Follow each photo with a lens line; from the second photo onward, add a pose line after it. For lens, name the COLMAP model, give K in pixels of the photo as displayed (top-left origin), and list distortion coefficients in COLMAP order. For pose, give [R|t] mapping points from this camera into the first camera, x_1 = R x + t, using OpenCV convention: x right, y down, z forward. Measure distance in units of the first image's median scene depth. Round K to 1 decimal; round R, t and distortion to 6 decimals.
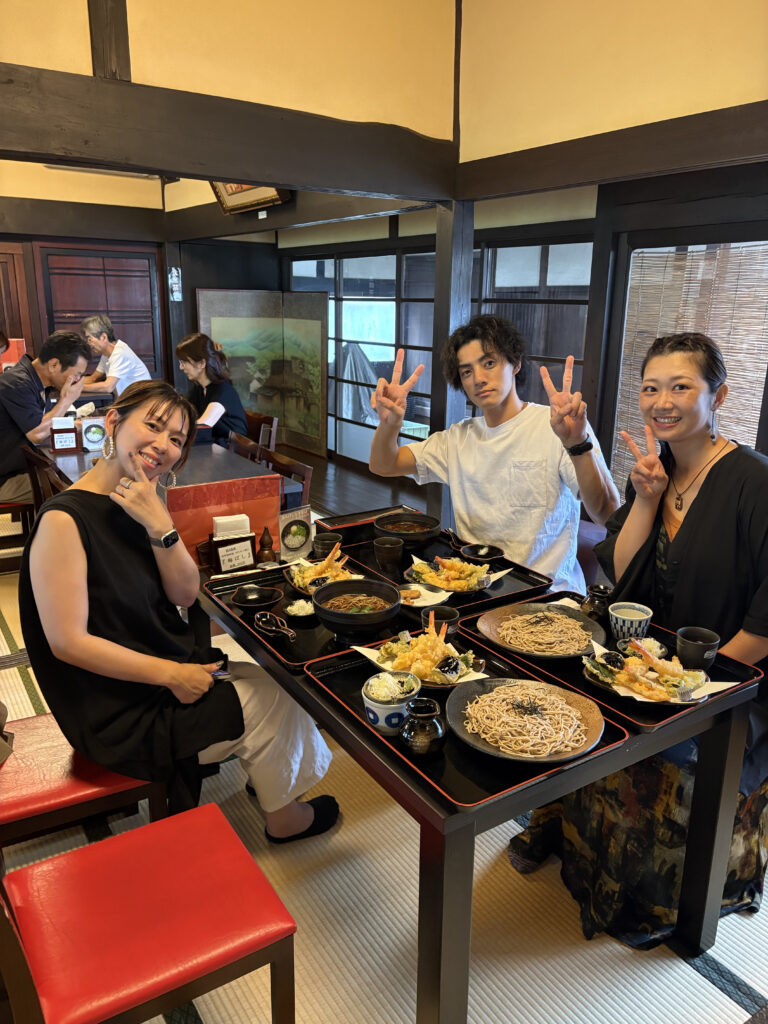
lens RADIAL K [[760.1, 0, 380.3], [0, 760.1, 510.2], [0, 0, 1]] dist [0.016788, -0.003898]
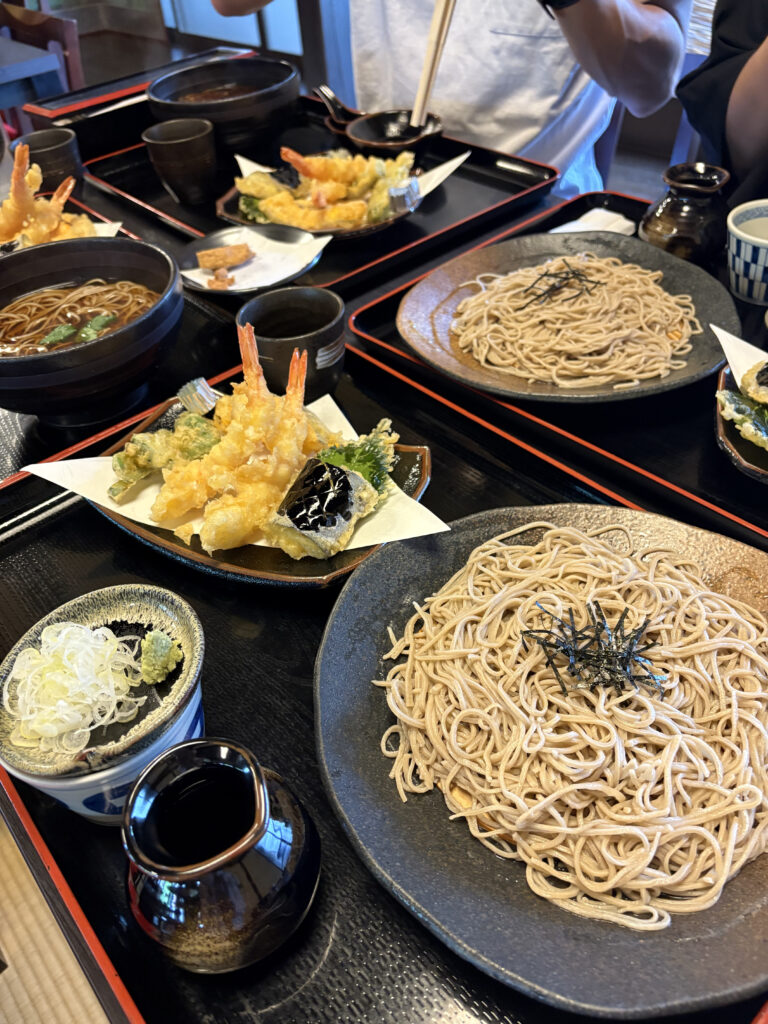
lens RADIAL K [[760.1, 0, 382.4], [0, 760.1, 517.9], [0, 0, 1]] dist [0.016788, -0.003898]
pose [[0.985722, -0.163082, 0.041917, 0.082258], [0.125618, 0.877997, 0.461890, 0.056326], [-0.112129, -0.450029, 0.885946, 0.580868]]
